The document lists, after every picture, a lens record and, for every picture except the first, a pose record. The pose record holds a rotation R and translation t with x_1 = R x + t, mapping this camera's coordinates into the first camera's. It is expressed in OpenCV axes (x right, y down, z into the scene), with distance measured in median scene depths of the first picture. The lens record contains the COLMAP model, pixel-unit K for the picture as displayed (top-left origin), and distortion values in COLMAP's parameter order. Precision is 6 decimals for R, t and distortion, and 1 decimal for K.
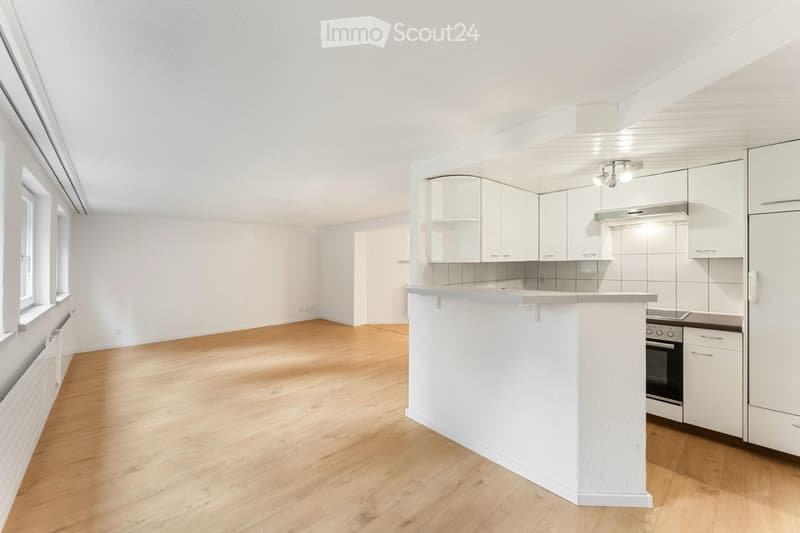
lens RADIAL K [[314.0, 0, 397.4], [0, 314.0, 262.1], [0, 0, 1]] dist [0.000747, 0.000162]
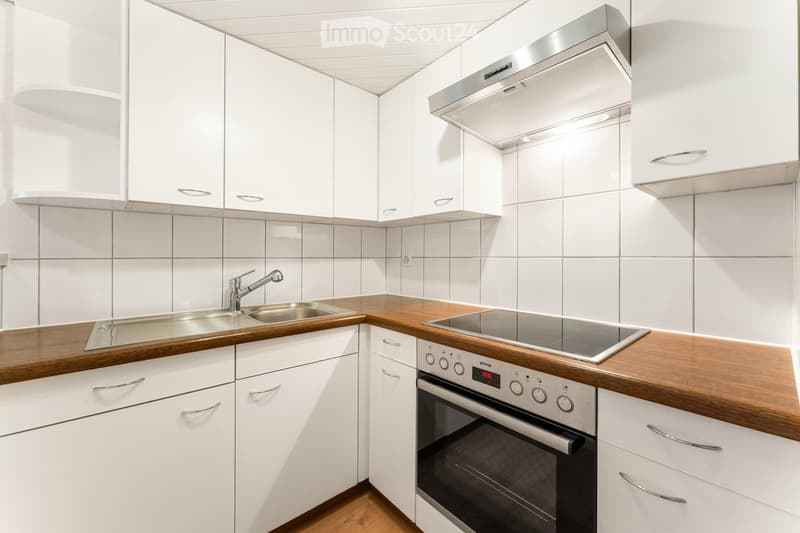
lens RADIAL K [[320.0, 0, 395.9], [0, 320.0, 254.9], [0, 0, 1]] dist [0.001751, 0.000311]
pose [[0.999605, 0.006213, -0.027407, 0.665346], [-0.006267, 0.999979, -0.001891, 0.071086], [0.027395, 0.002062, 0.999623, 0.626160]]
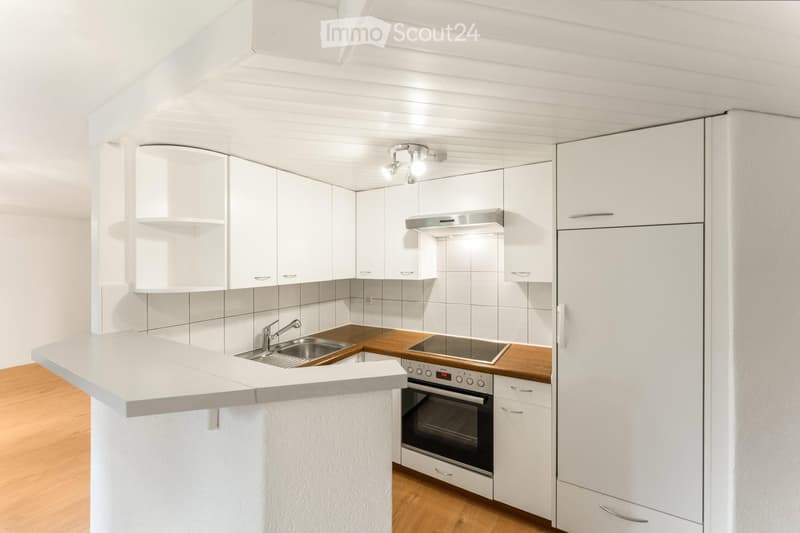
lens RADIAL K [[314.0, 0, 397.4], [0, 314.0, 262.1], [0, 0, 1]] dist [0.000747, 0.000162]
pose [[0.954435, 0.002858, 0.298406, 0.428382], [-0.003252, 0.999994, 0.000827, -0.059664], [-0.298402, -0.001759, 0.954439, 0.321578]]
